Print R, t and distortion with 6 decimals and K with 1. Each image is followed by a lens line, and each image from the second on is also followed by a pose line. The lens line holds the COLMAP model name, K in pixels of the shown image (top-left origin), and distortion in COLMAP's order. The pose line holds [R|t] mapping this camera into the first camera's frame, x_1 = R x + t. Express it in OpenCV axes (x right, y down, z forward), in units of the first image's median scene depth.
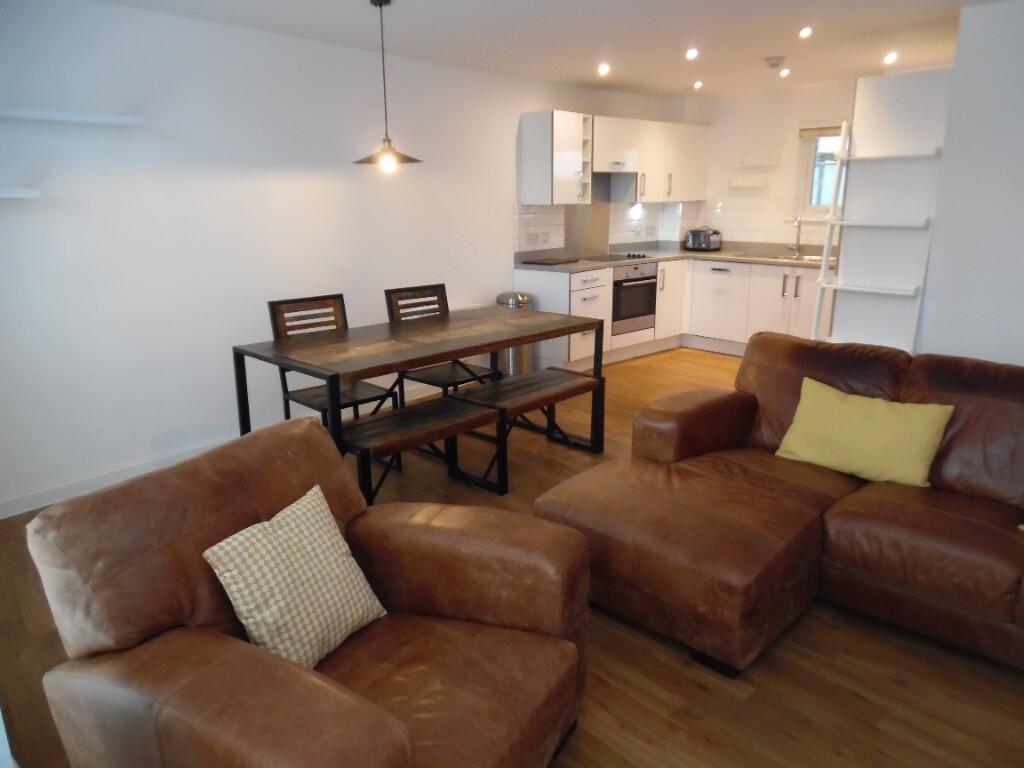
lens RADIAL K [[709.6, 0, 508.1], [0, 709.6, 382.2], [0, 0, 1]] dist [-0.022345, 0.005803]
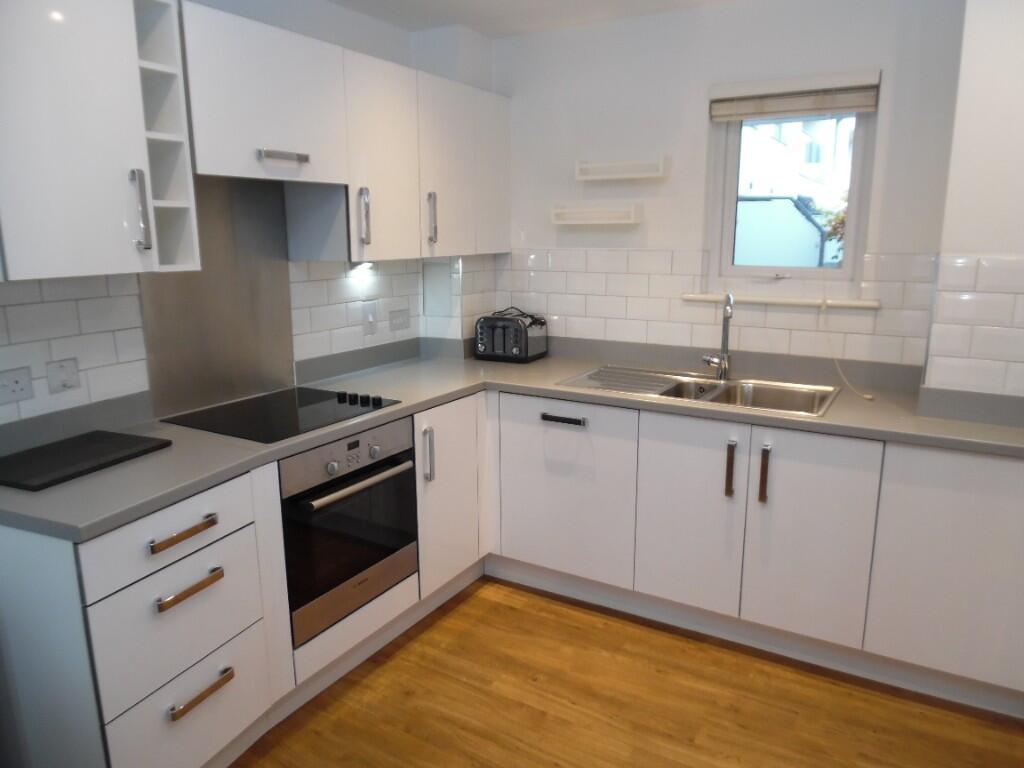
lens RADIAL K [[709.6, 0, 508.1], [0, 709.6, 382.2], [0, 0, 1]] dist [-0.022345, 0.005803]
pose [[0.953427, -0.053994, 0.296751, 0.136506], [0.069642, 0.996670, -0.042406, -0.156165], [-0.293474, 0.061097, 0.954013, 0.573293]]
